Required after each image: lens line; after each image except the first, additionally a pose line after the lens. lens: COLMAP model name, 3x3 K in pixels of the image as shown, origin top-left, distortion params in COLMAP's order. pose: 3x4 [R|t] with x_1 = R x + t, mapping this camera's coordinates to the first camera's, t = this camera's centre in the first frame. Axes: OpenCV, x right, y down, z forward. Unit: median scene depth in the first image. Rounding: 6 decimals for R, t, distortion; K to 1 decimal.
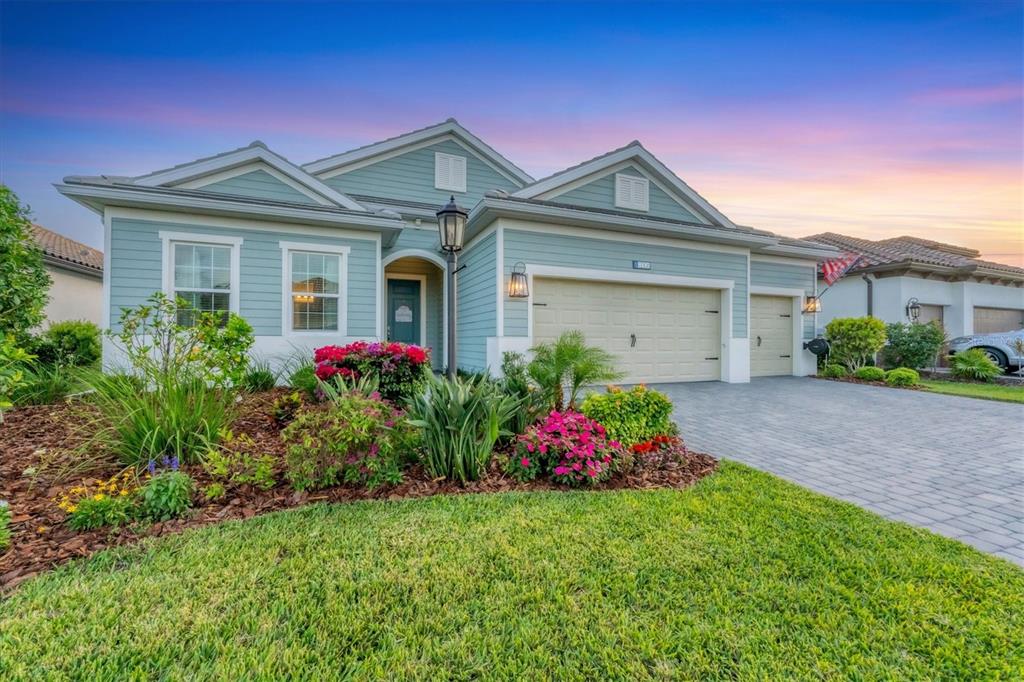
lens RADIAL K [[413.3, 0, 512.0], [0, 413.3, 341.0], [0, 0, 1]] dist [-0.000770, -0.000208]
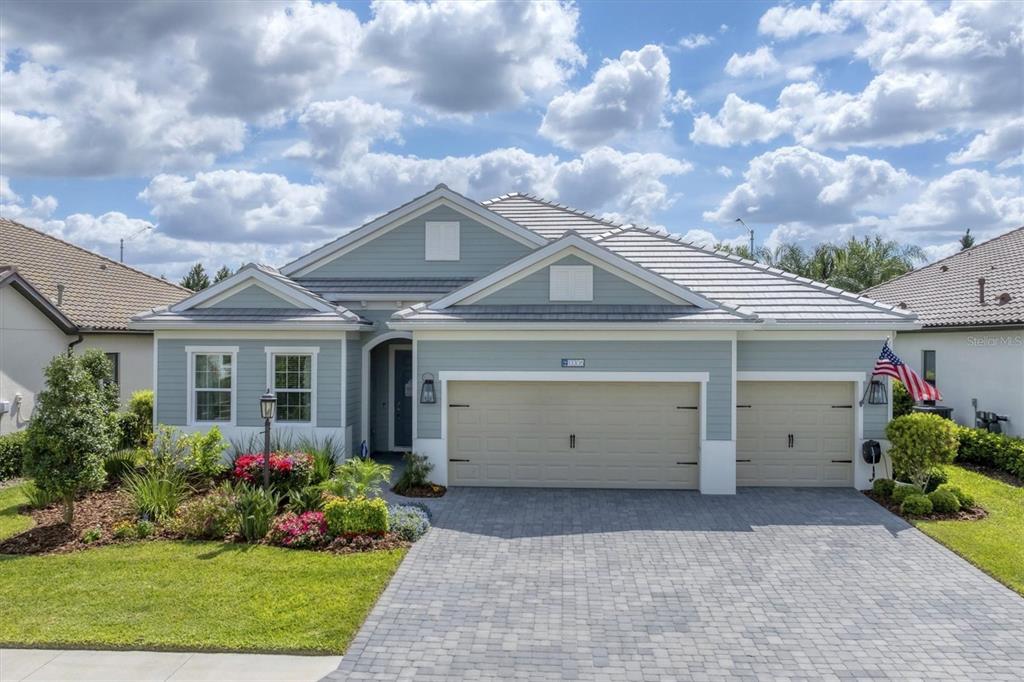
lens RADIAL K [[857.8, 0, 512.0], [0, 857.8, 341.0], [0, 0, 1]] dist [-0.007856, -0.010208]
pose [[0.900149, 0.000986, -0.435581, 1.037693], [-0.001207, 0.999999, -0.000230, -0.232410], [0.435580, 0.000733, 0.900150, -0.822502]]
